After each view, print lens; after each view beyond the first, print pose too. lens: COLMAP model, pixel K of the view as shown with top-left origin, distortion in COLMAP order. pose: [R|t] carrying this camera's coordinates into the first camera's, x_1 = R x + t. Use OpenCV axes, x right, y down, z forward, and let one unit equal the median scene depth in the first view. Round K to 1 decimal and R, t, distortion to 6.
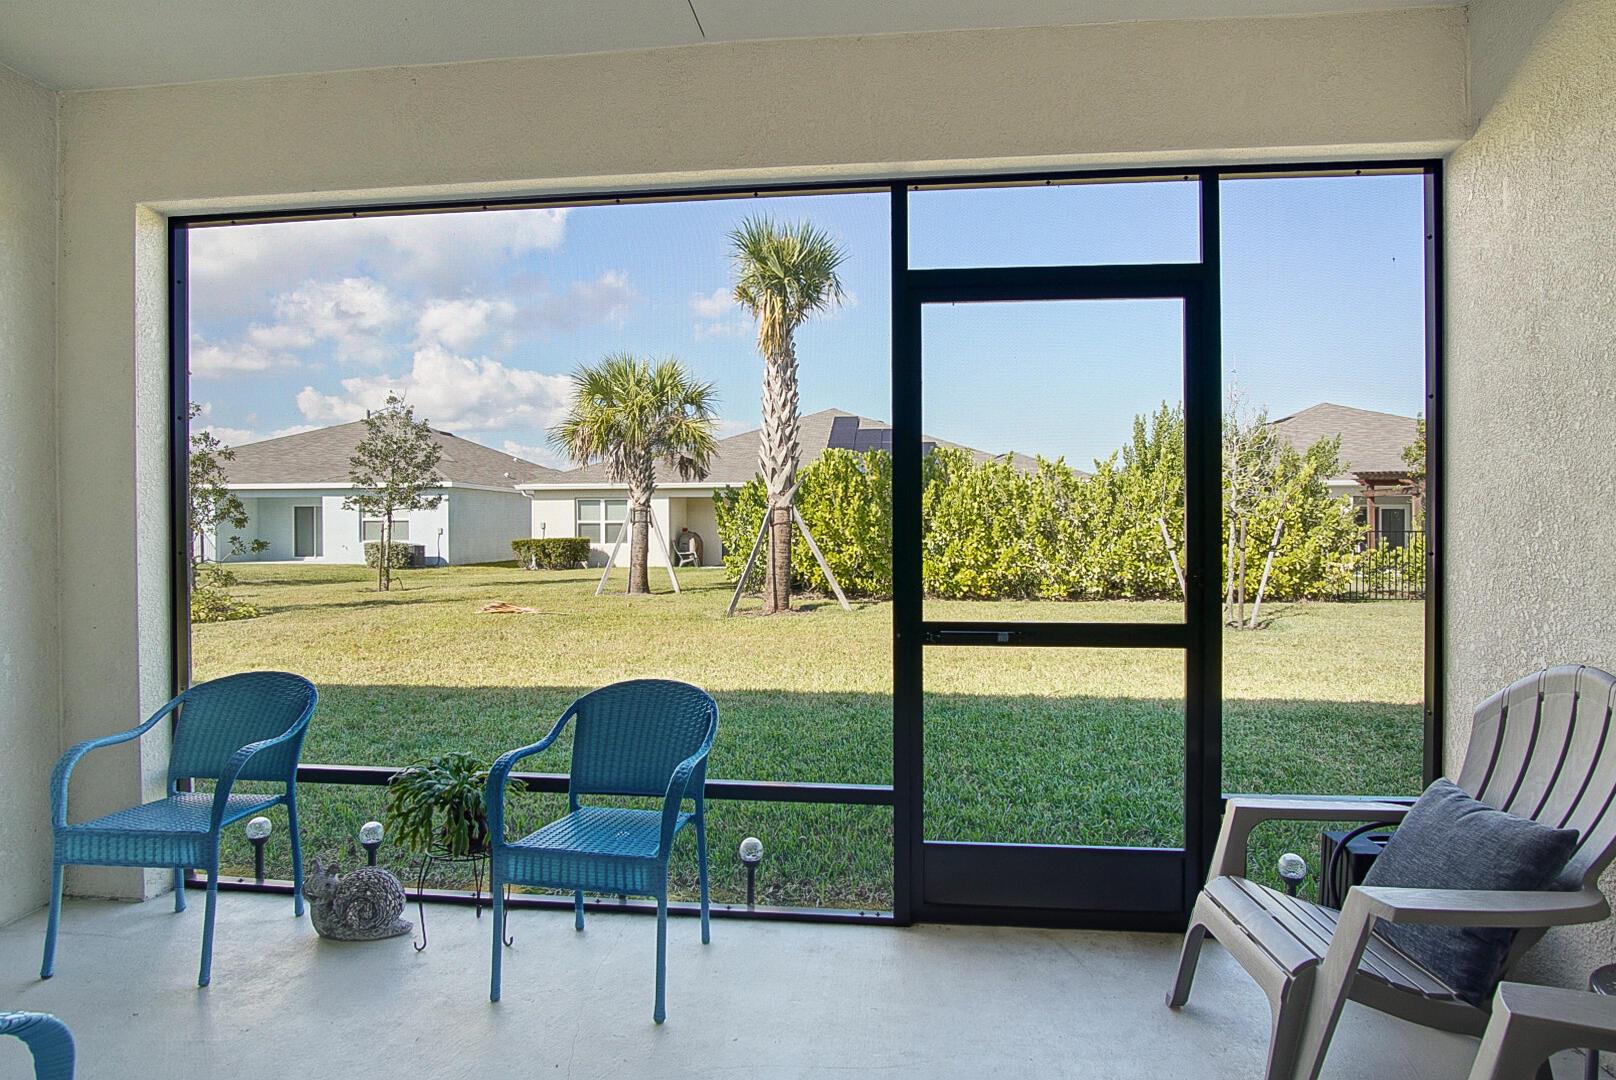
lens RADIAL K [[870.4, 0, 803.1], [0, 870.4, 534.0], [0, 0, 1]] dist [-0.024061, 0.002869]
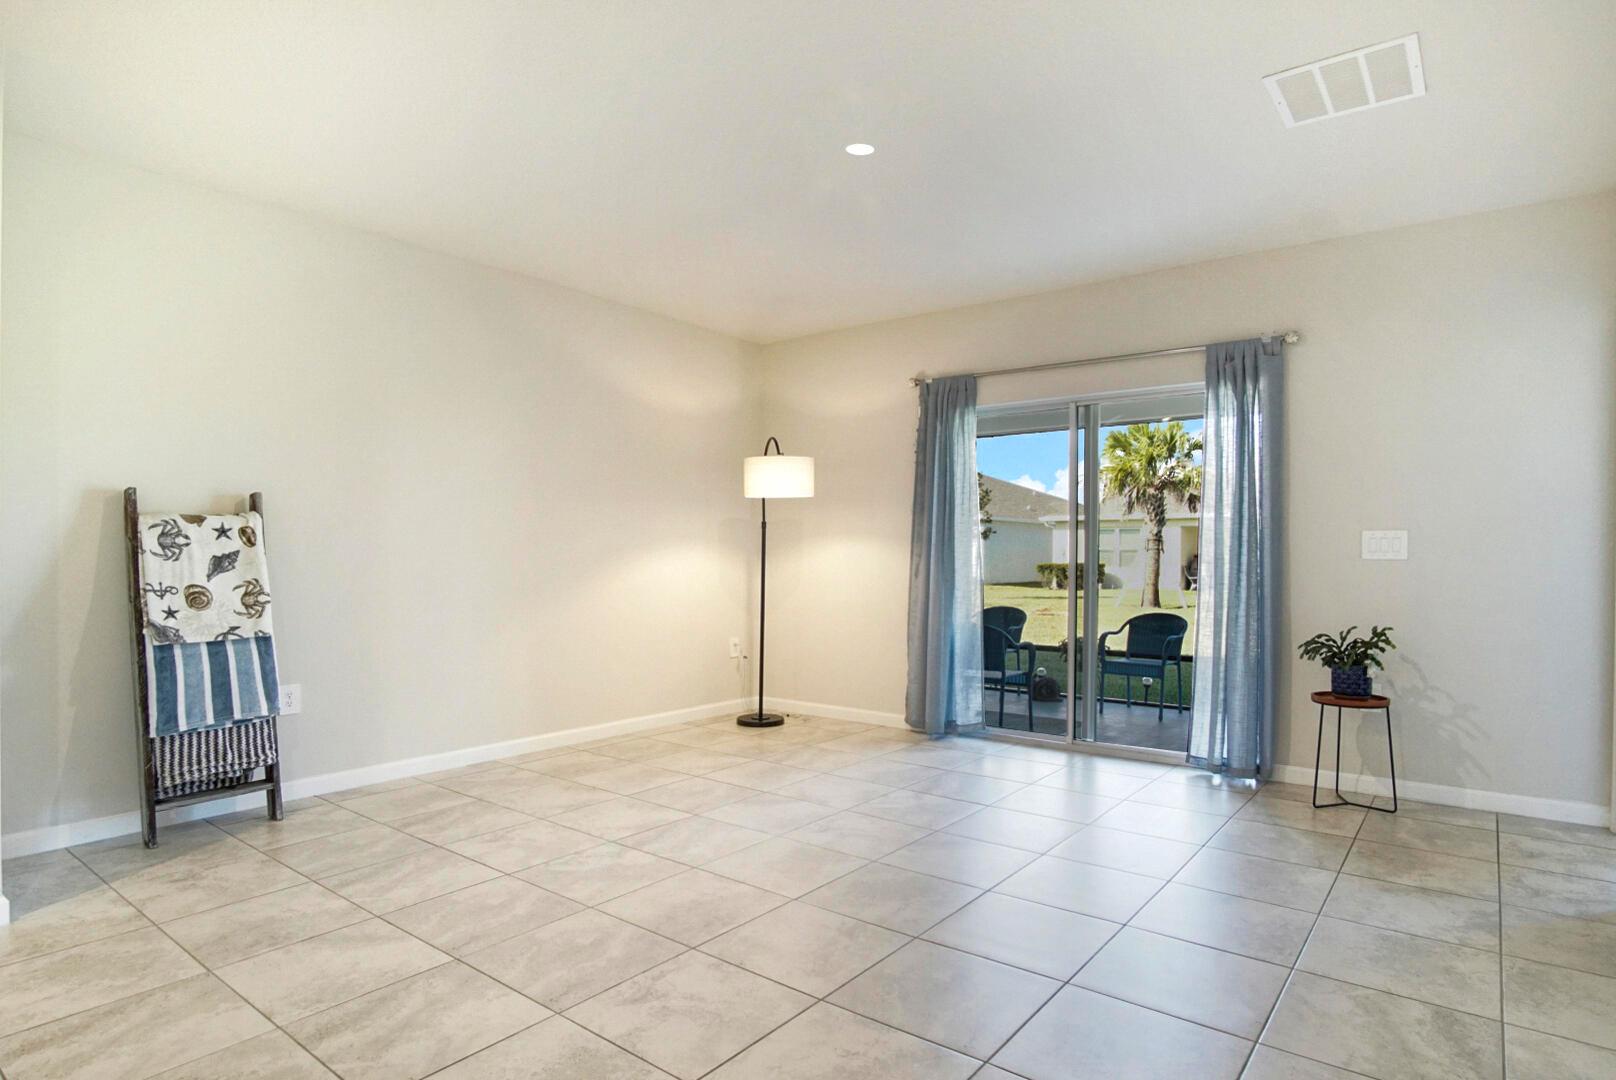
lens RADIAL K [[870.4, 0, 776.2], [0, 870.4, 552.9], [0, 0, 1]] dist [-0.024061, 0.002869]
pose [[0.828719, 0.007976, -0.559607, 0.056935], [-0.012493, 0.999913, -0.004249, 0.002307], [0.559525, 0.010513, 0.828747, -0.312934]]
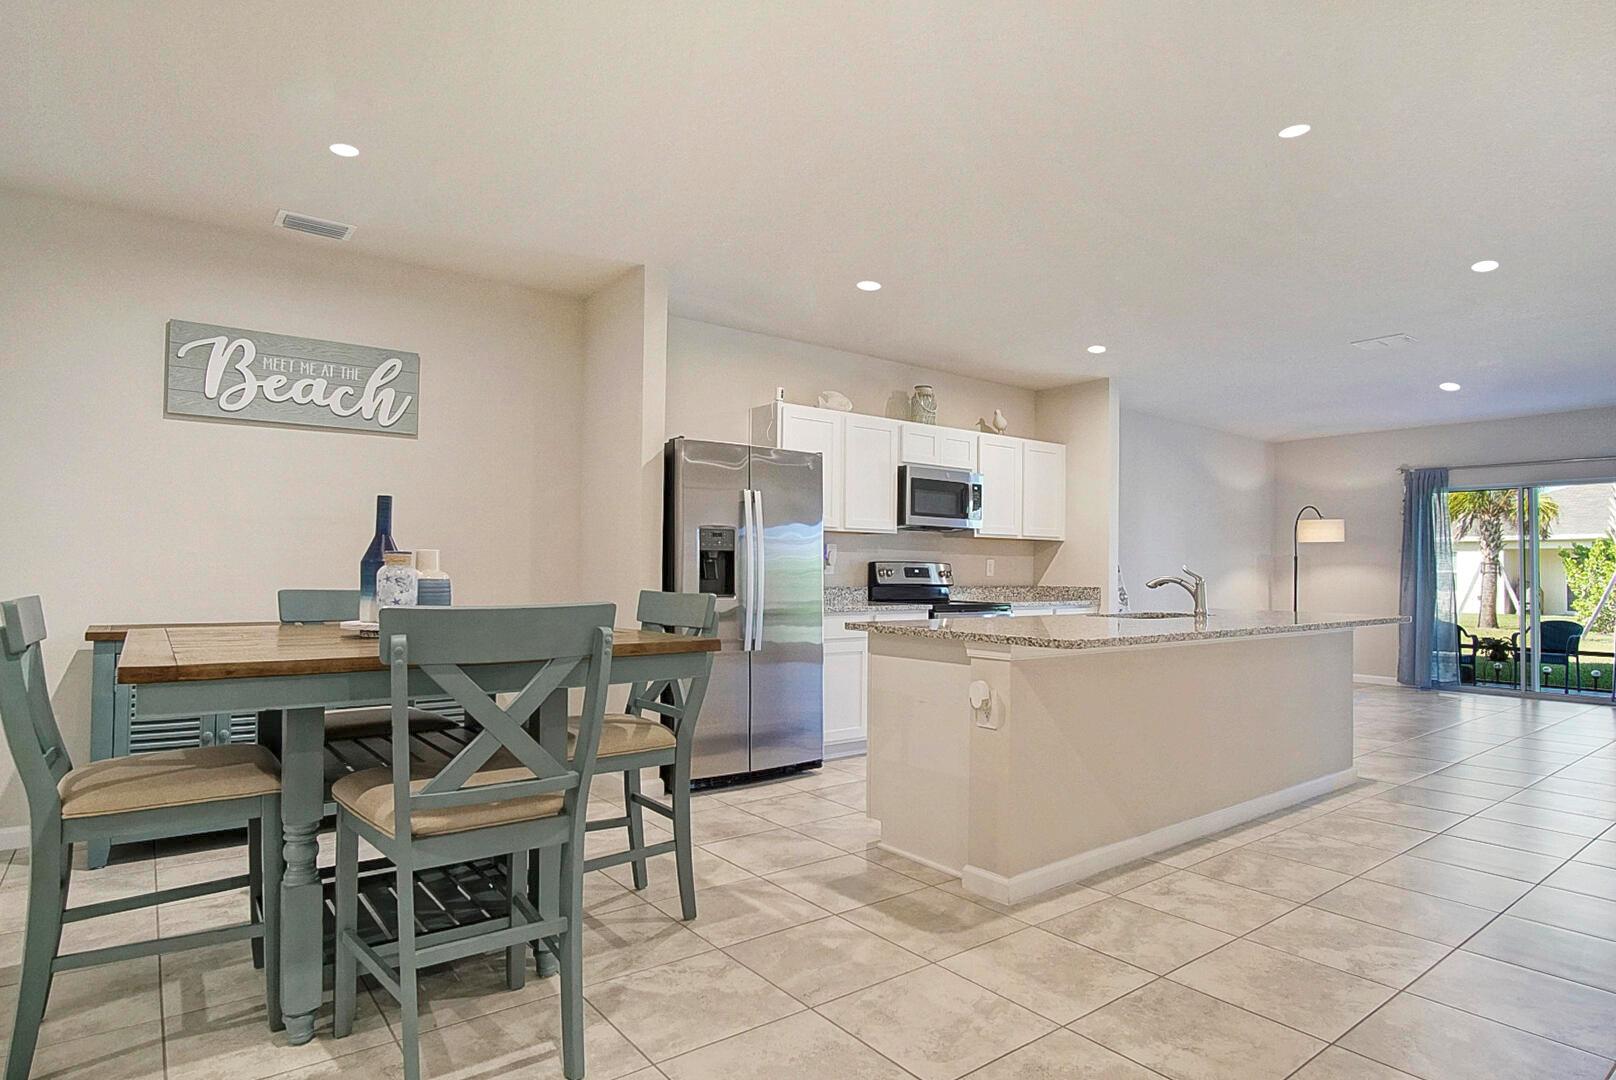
lens RADIAL K [[870.4, 0, 798.6], [0, 870.4, 549.6], [0, 0, 1]] dist [-0.024061, 0.002869]
pose [[0.681279, -0.006484, -0.731996, 0.050231], [-0.018551, 0.999487, -0.026118, 0.004648], [0.731789, 0.031373, 0.680809, -0.651913]]
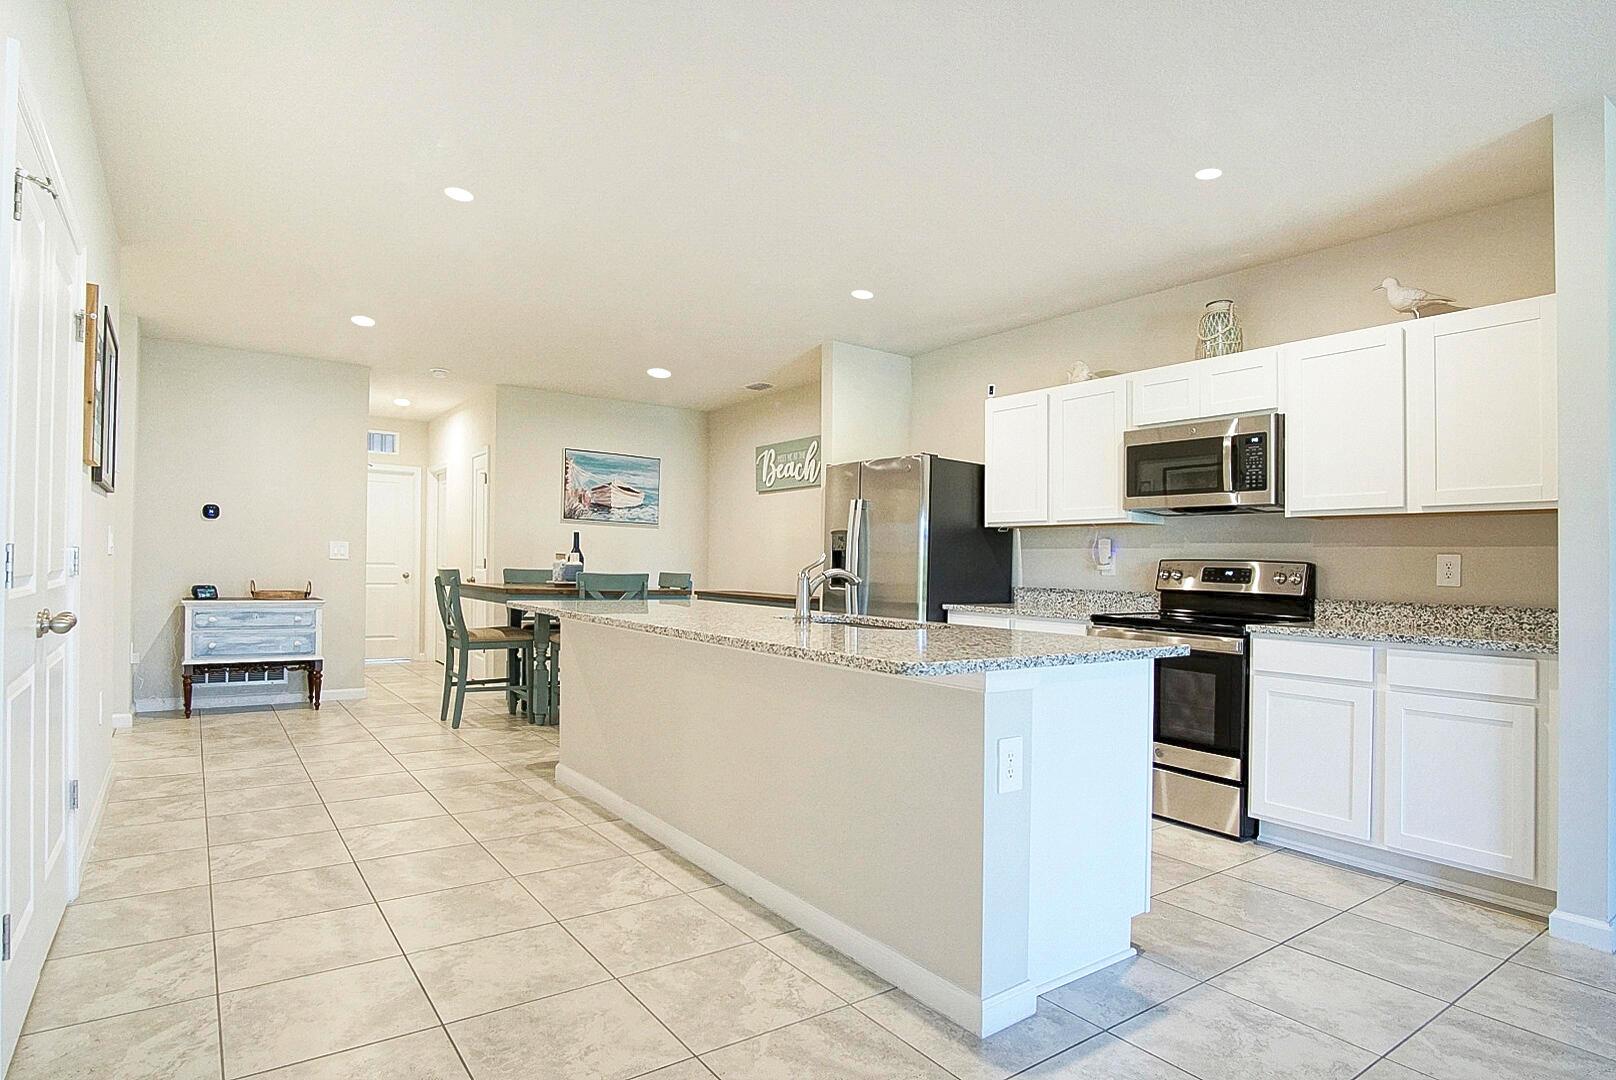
lens RADIAL K [[870.4, 0, 815.7], [0, 870.4, 567.5], [0, 0, 1]] dist [-0.024061, 0.002869]
pose [[-0.742439, -0.010393, -0.669833, 0.070507], [-0.024233, 0.999642, 0.011349, 0.001411], [0.669476, 0.024658, -0.742425, -0.236134]]
